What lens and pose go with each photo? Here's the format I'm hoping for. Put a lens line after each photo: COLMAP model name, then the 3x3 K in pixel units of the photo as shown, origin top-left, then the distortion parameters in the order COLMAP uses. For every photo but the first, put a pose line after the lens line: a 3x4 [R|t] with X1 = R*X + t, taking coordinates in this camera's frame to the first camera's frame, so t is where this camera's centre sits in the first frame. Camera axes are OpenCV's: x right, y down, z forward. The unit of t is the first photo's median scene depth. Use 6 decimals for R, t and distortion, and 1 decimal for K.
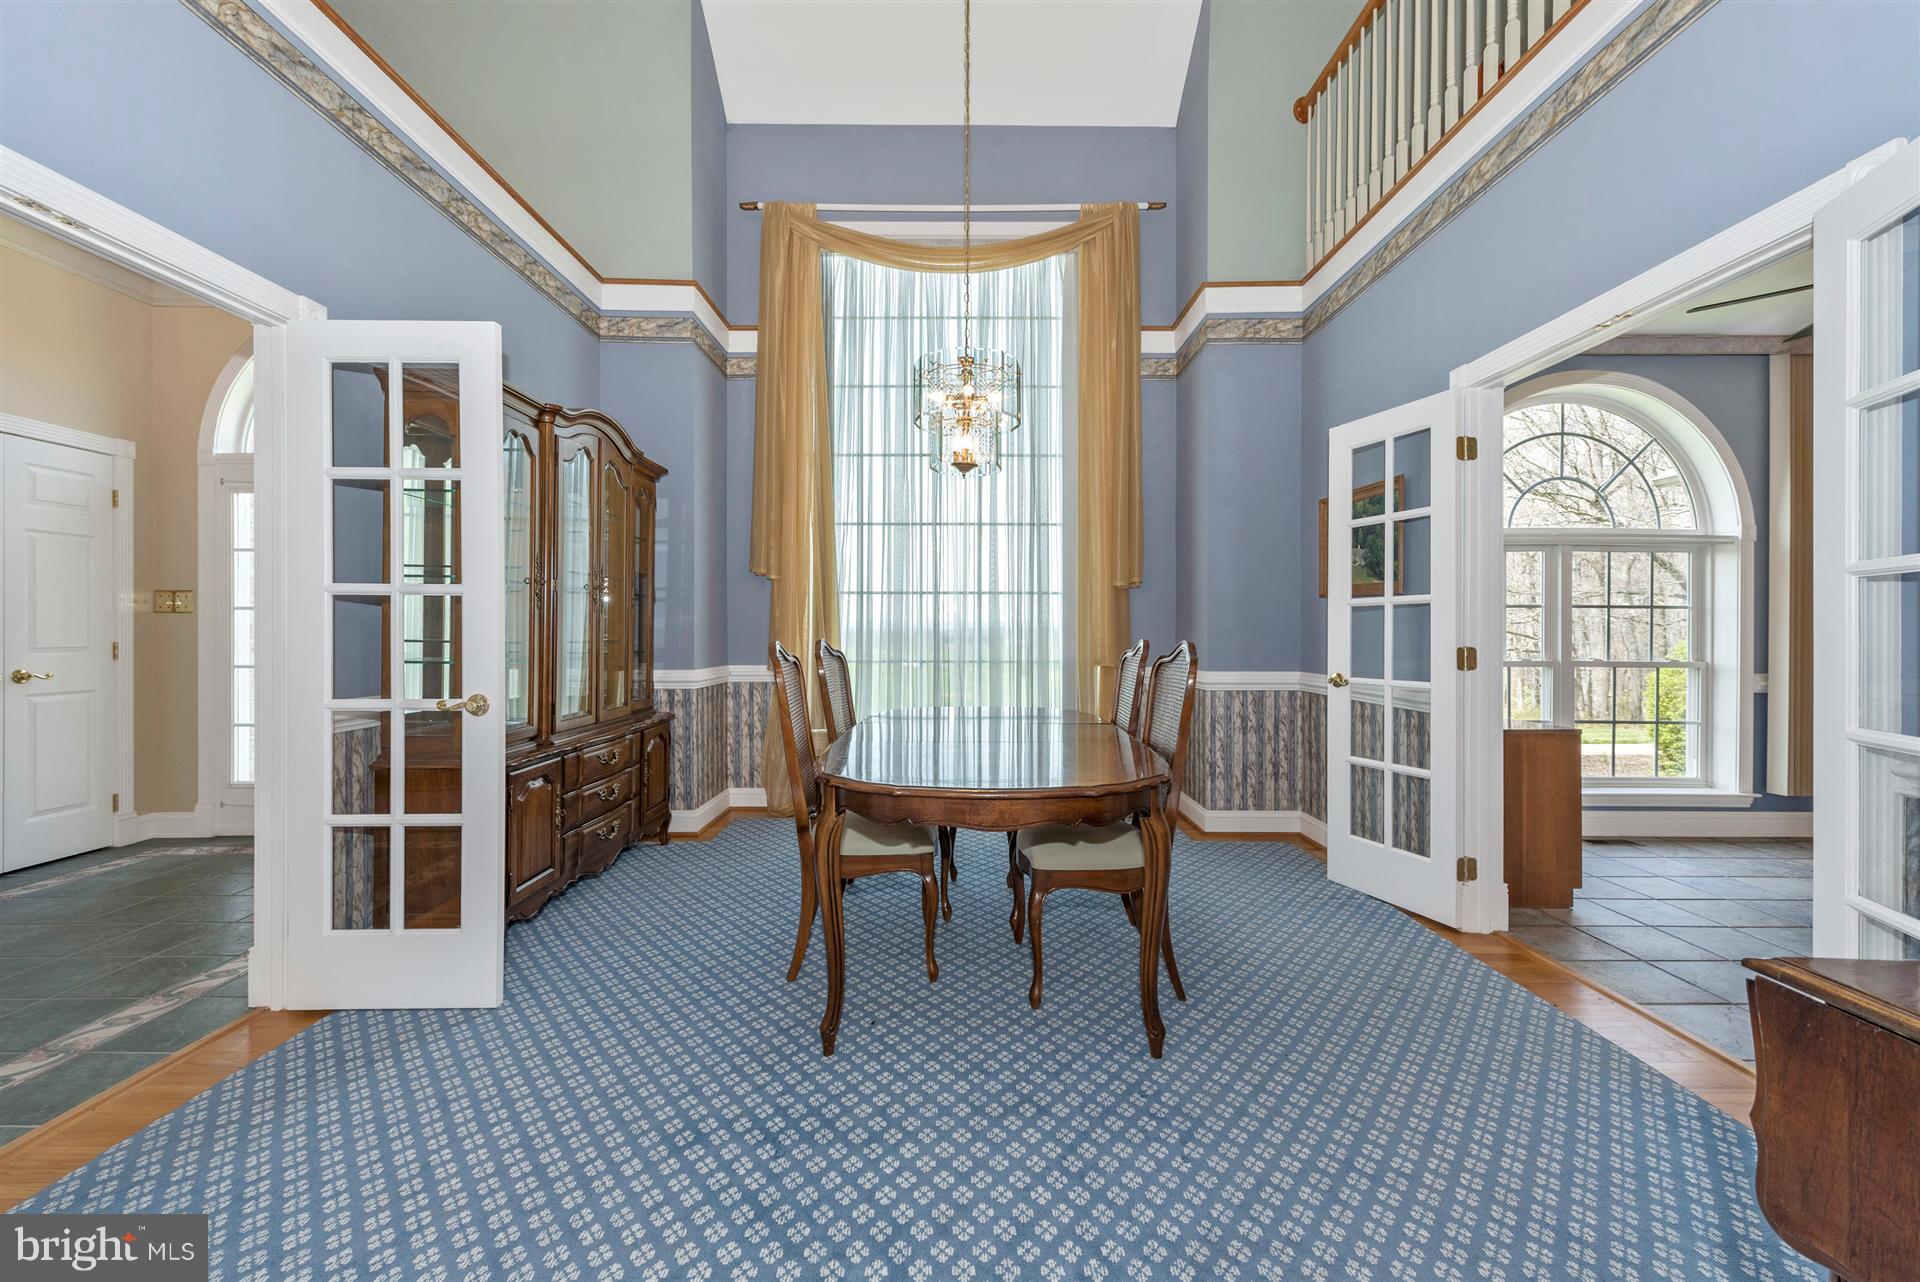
lens RADIAL K [[736.4, 0, 960.0], [0, 736.4, 641.0], [0, 0, 1]] dist [0.008386, -0.000661]
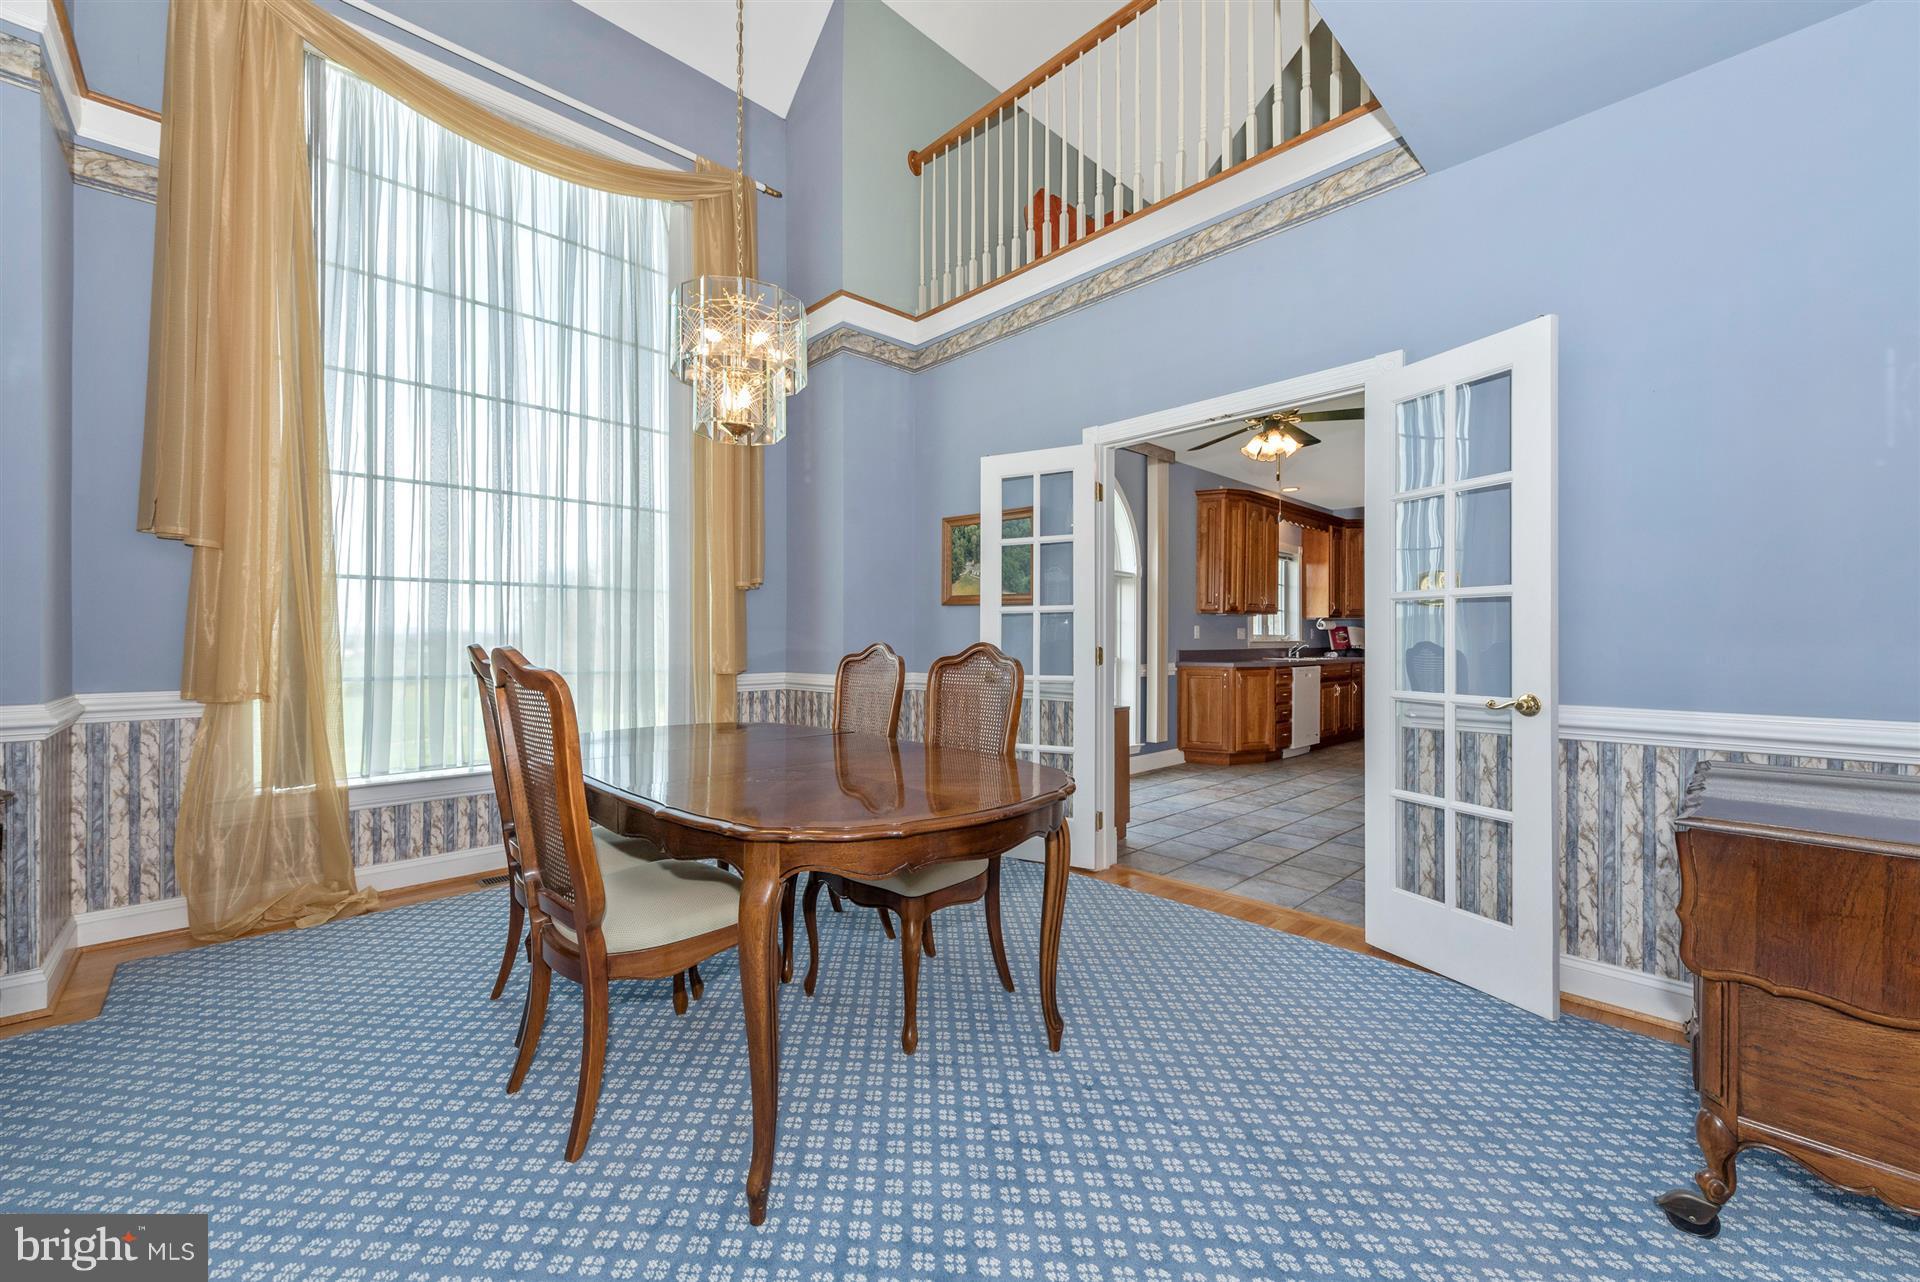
lens RADIAL K [[736.4, 0, 960.0], [0, 736.4, 641.0], [0, 0, 1]] dist [0.008386, -0.000661]
pose [[0.735251, -0.002269, 0.677791, -0.233532], [0.009066, 0.999938, -0.006487, 0.002811], [-0.677734, 0.010914, 0.735226, 0.151919]]
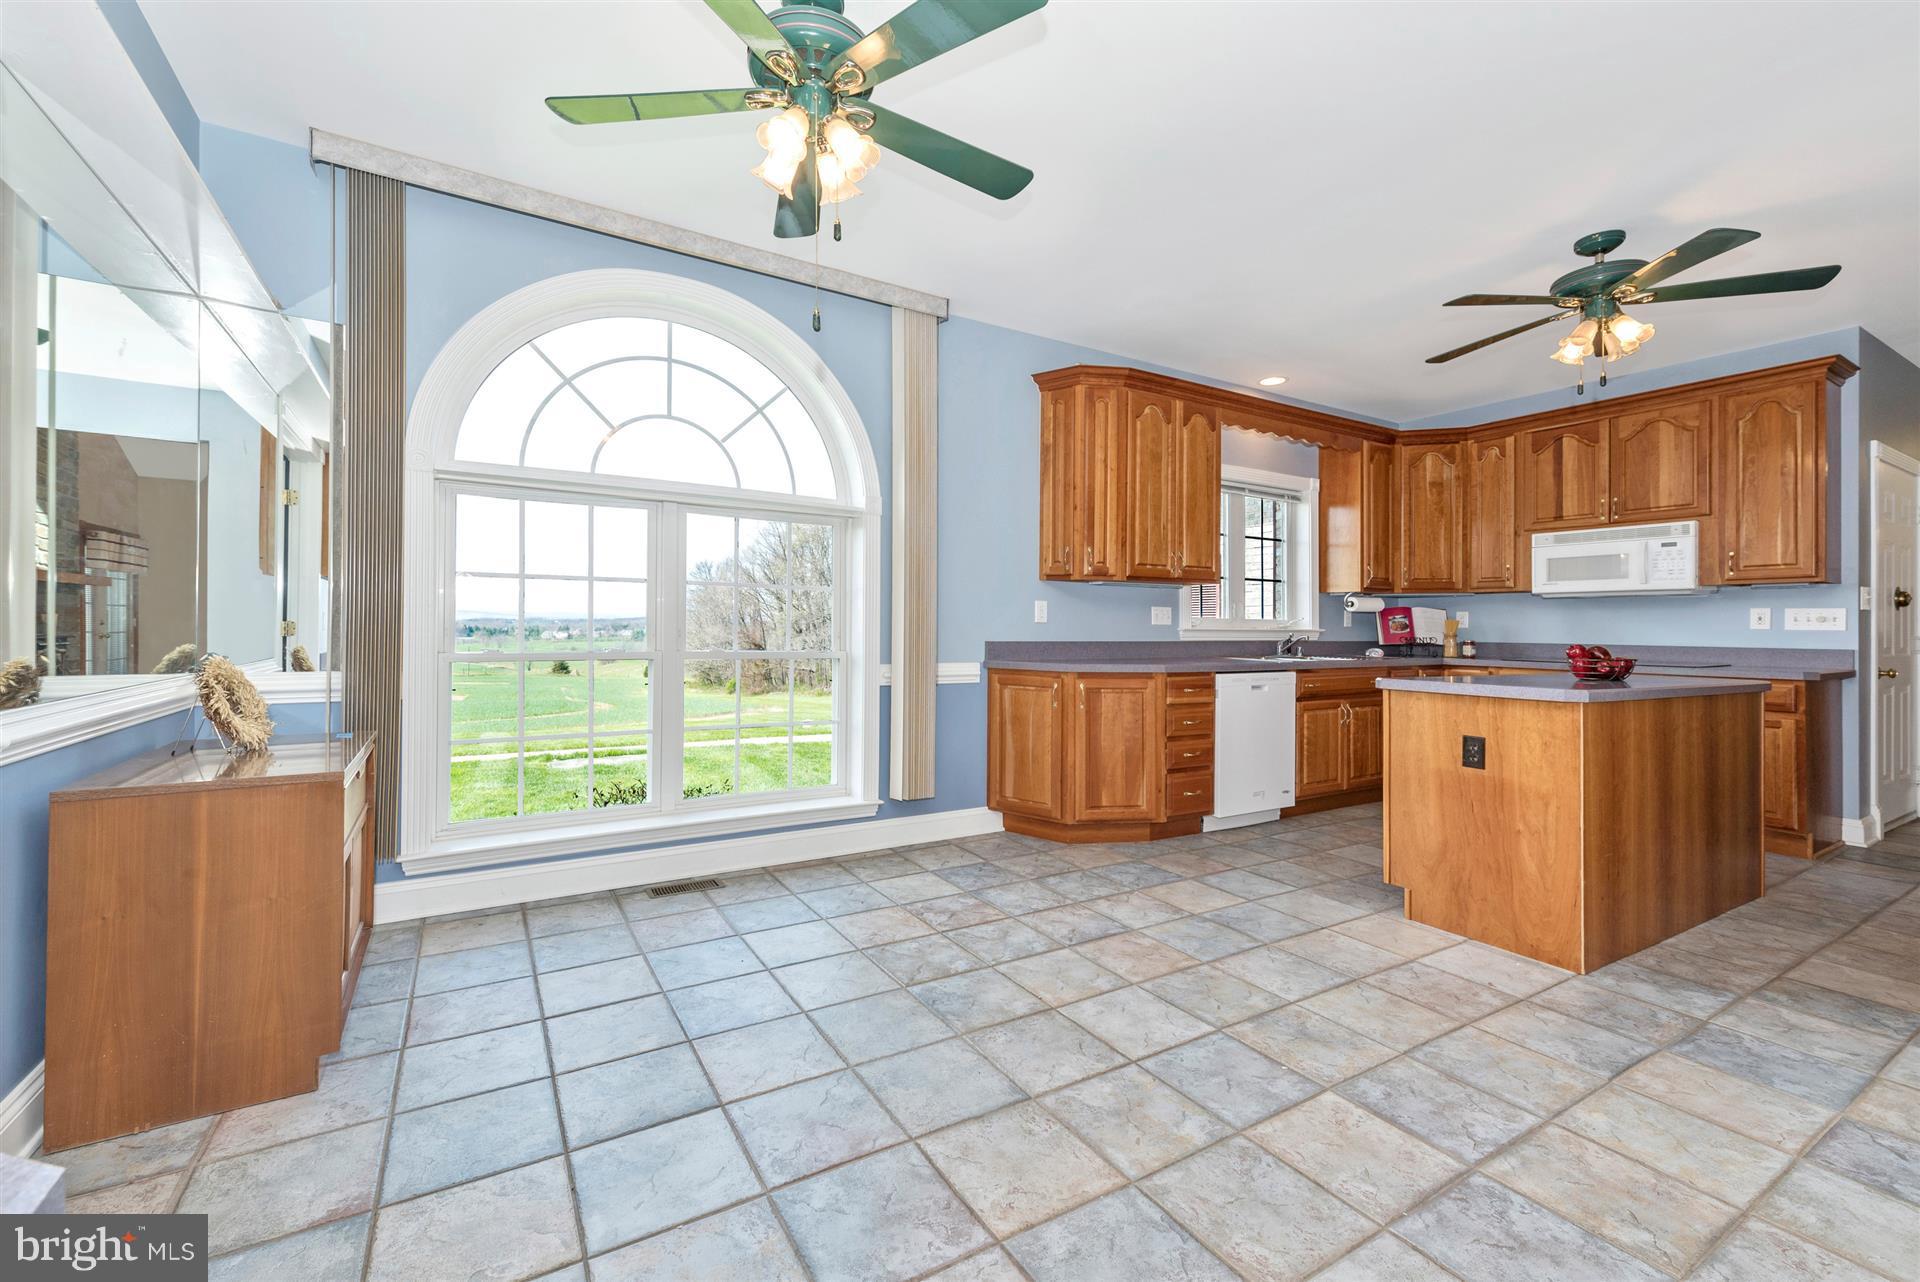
lens RADIAL K [[755.5, 0, 891.4], [0, 755.5, 622.7], [0, 0, 1]] dist [0.007003, -0.000127]
pose [[0.884683, 0.009911, 0.466088, 0.695063], [-0.005057, 0.999919, -0.011664, 0.004747], [-0.466165, 0.007962, 0.884662, 0.204626]]
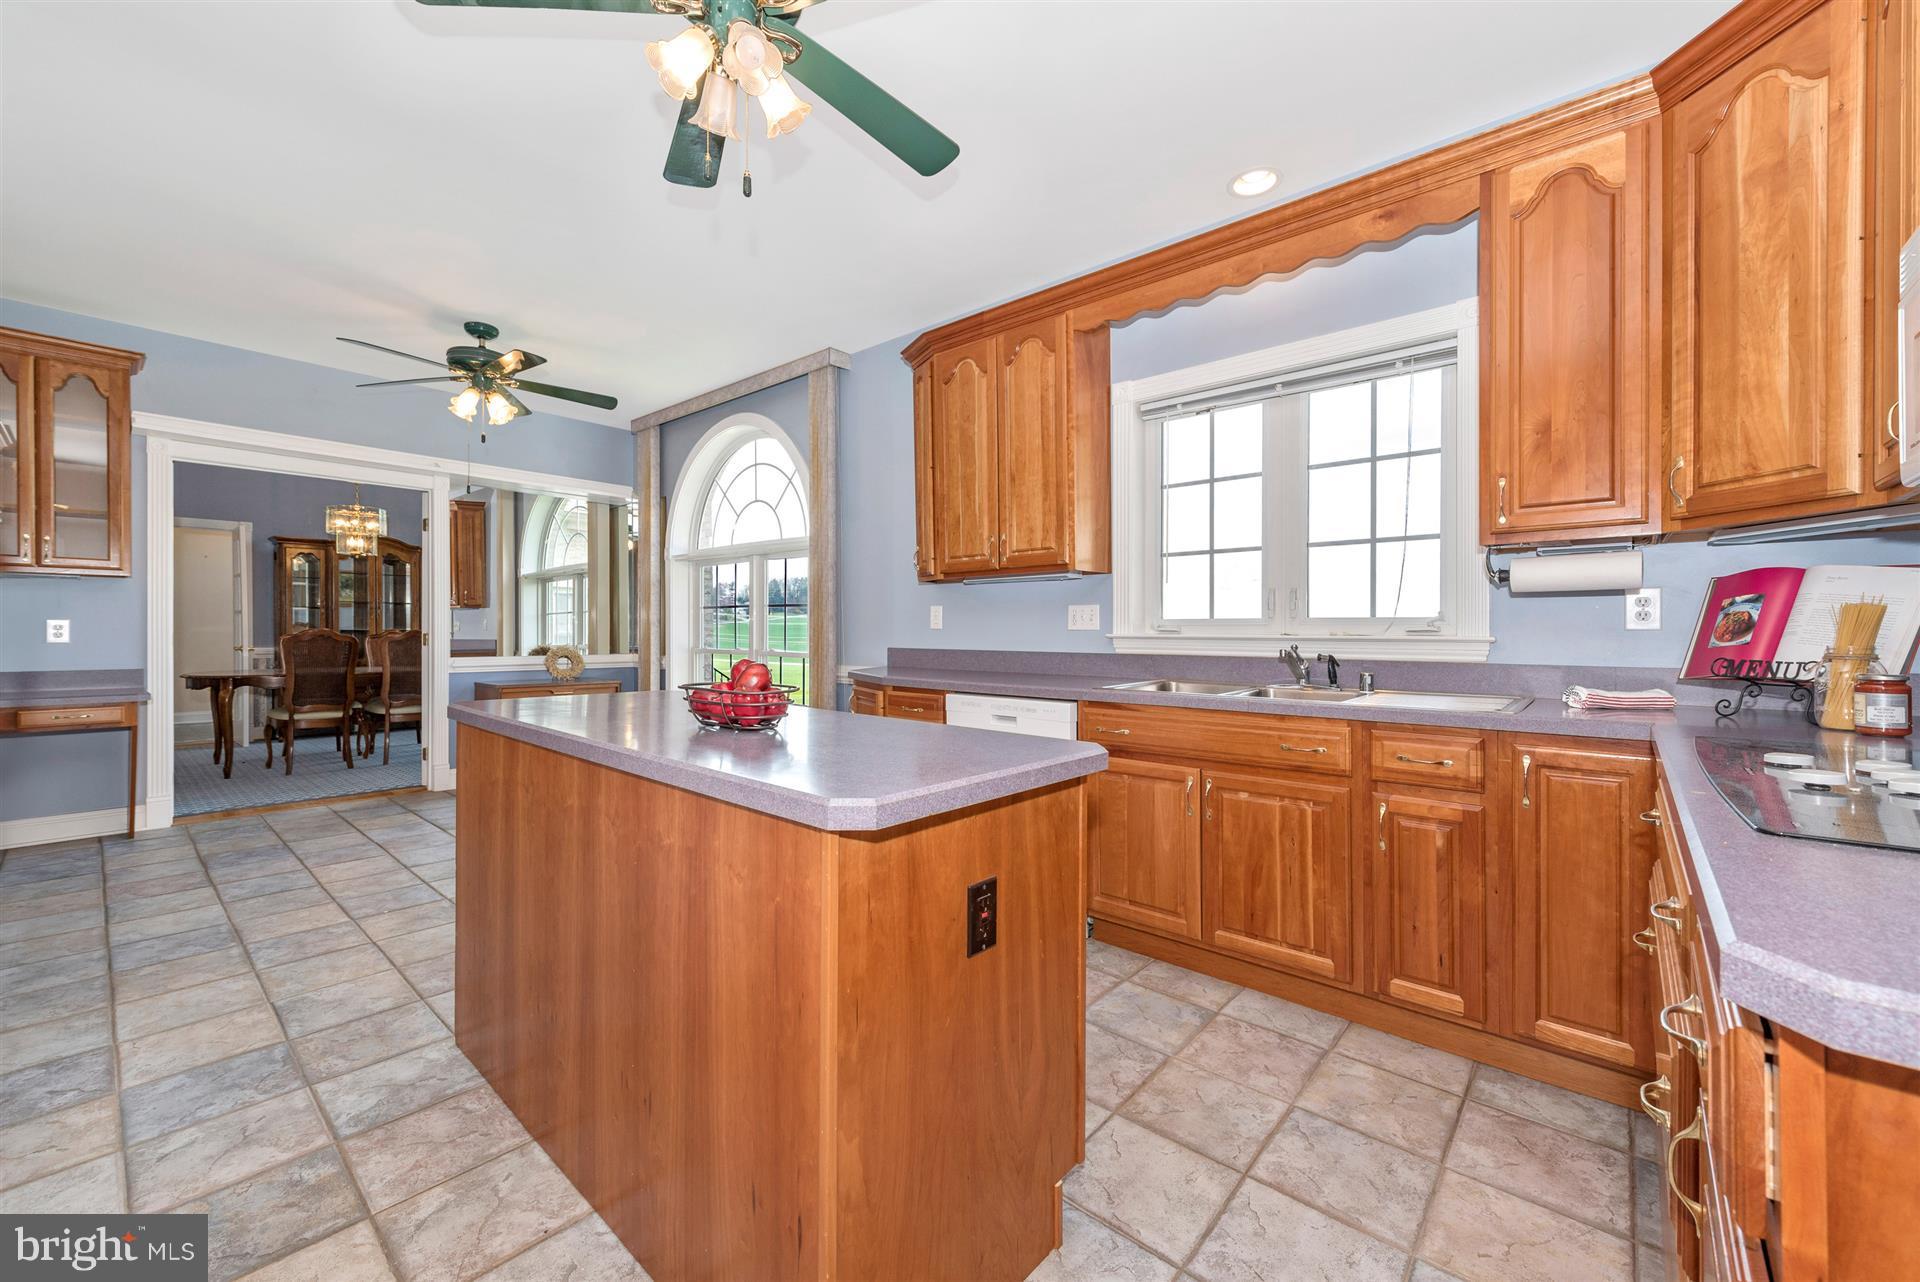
lens RADIAL K [[736.4, 0, 960.0], [0, 736.4, 641.0], [0, 0, 1]] dist [0.008386, -0.000661]
pose [[0.754778, 0.009971, -0.655905, 2.240247], [-0.010699, 0.999939, 0.002889, 0.003572], [0.655893, 0.004837, 0.754838, 0.351891]]
